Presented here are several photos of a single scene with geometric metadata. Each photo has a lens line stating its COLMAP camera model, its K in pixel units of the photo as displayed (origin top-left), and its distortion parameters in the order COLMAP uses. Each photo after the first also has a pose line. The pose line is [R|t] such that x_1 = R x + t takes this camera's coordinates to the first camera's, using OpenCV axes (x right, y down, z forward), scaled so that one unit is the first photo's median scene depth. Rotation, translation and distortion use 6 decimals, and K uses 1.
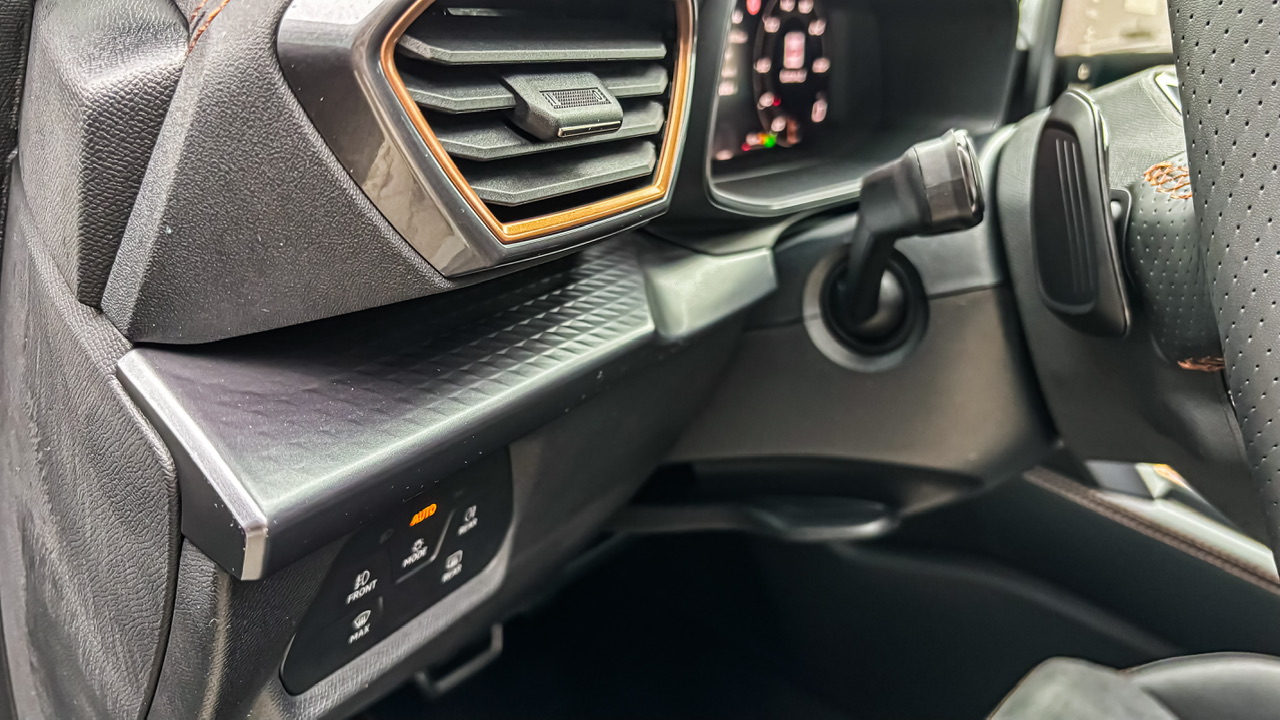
lens RADIAL K [[1017.4, 0, 640.0], [0, 1017.4, 360.0], [0, 0, 1]] dist [-0.108761, 0.127326]
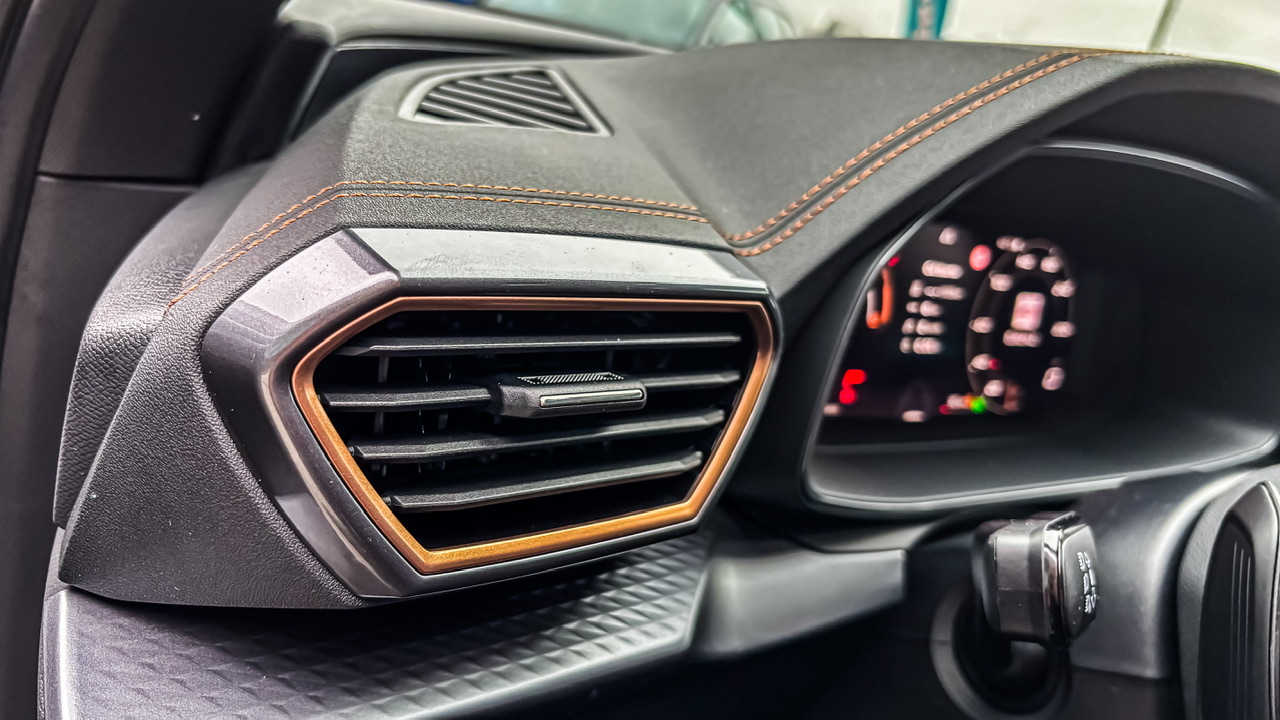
lens RADIAL K [[1005.9, 0, 610.4], [0, 1005.9, 349.2], [0, 0, 1]] dist [0.001470, -0.005599]
pose [[0.930523, 0.180413, -0.318713, 0.185966], [-0.226514, 0.967342, -0.113756, -0.165712], [0.287782, 0.178046, 0.941000, 0.101691]]
